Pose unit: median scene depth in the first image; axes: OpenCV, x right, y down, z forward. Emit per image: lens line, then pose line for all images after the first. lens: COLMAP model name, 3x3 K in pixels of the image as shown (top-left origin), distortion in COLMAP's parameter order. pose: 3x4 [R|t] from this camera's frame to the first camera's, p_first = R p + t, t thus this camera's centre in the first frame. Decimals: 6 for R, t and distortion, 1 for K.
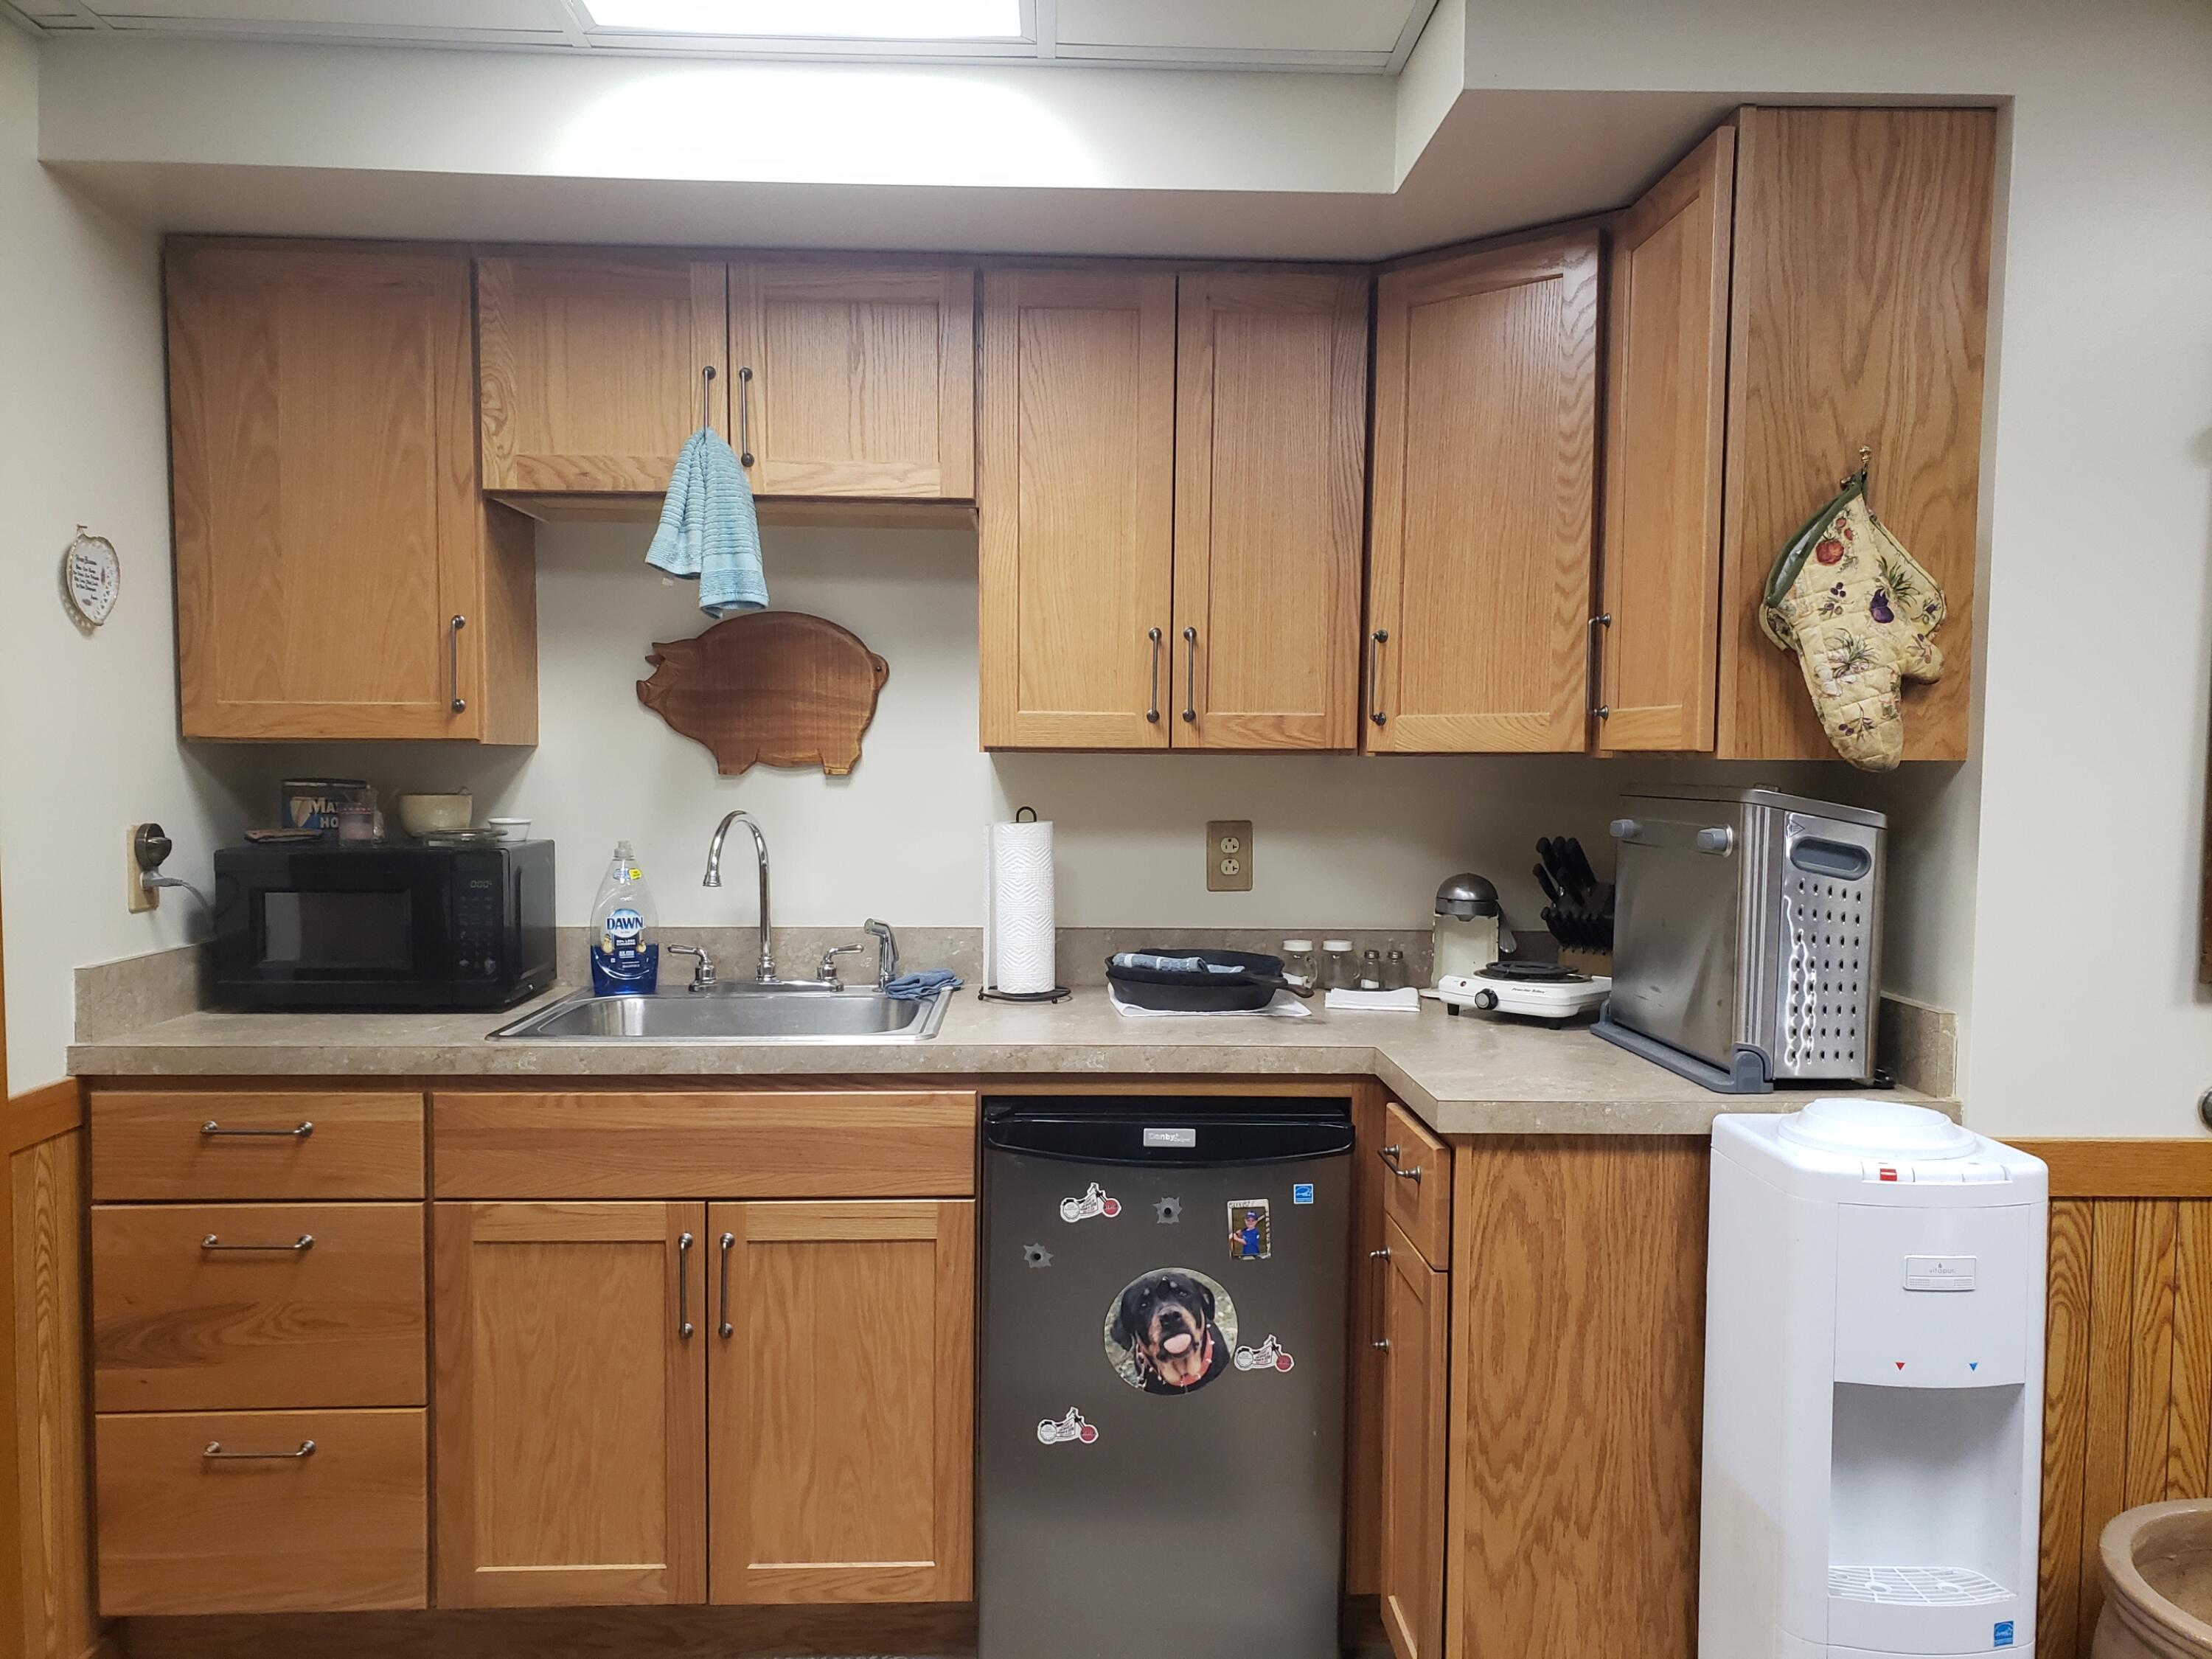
lens RADIAL K [[1685.0, 0, 1110.6], [0, 1685.0, 865.3], [0, 0, 1]] dist [0.036244, -0.034882]
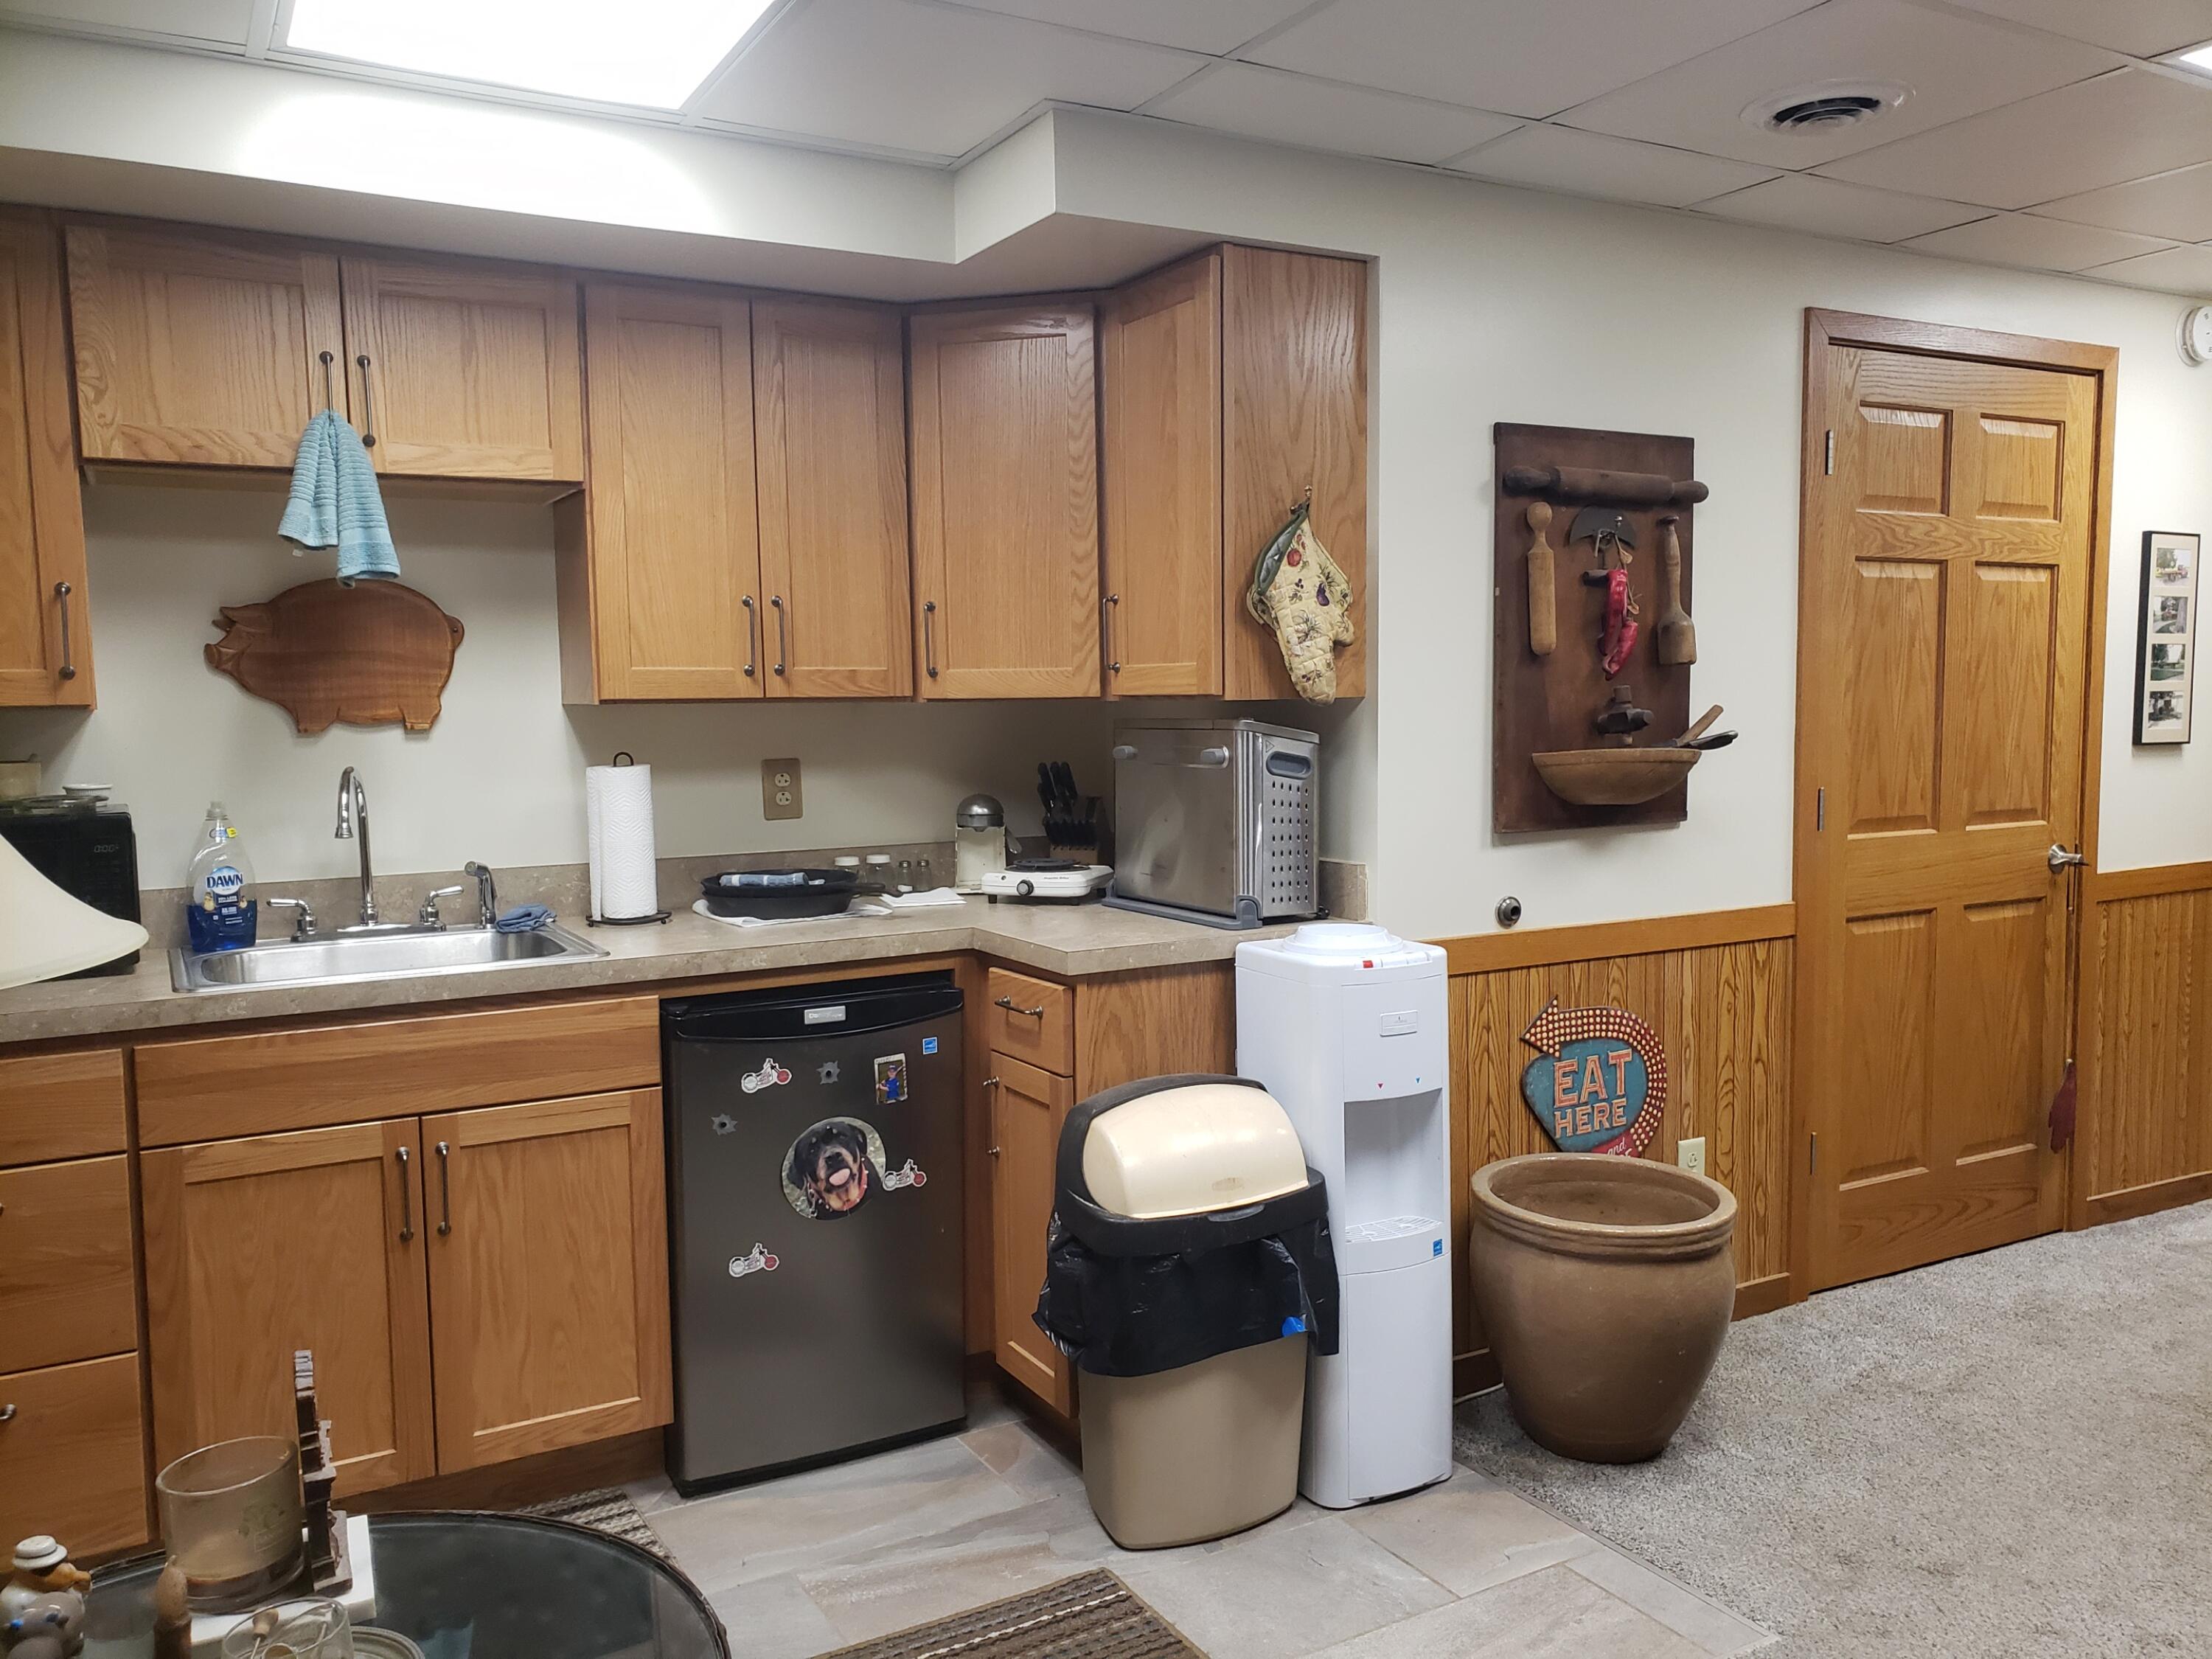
lens RADIAL K [[1685.0, 0, 1098.5], [0, 1685.0, 846.7], [0, 0, 1]] dist [0.036244, -0.034882]
pose [[0.889697, -0.061965, 0.452328, -0.331954], [0.051576, 0.998046, 0.035277, 0.005275], [-0.453630, -0.008056, 0.891154, -0.191915]]
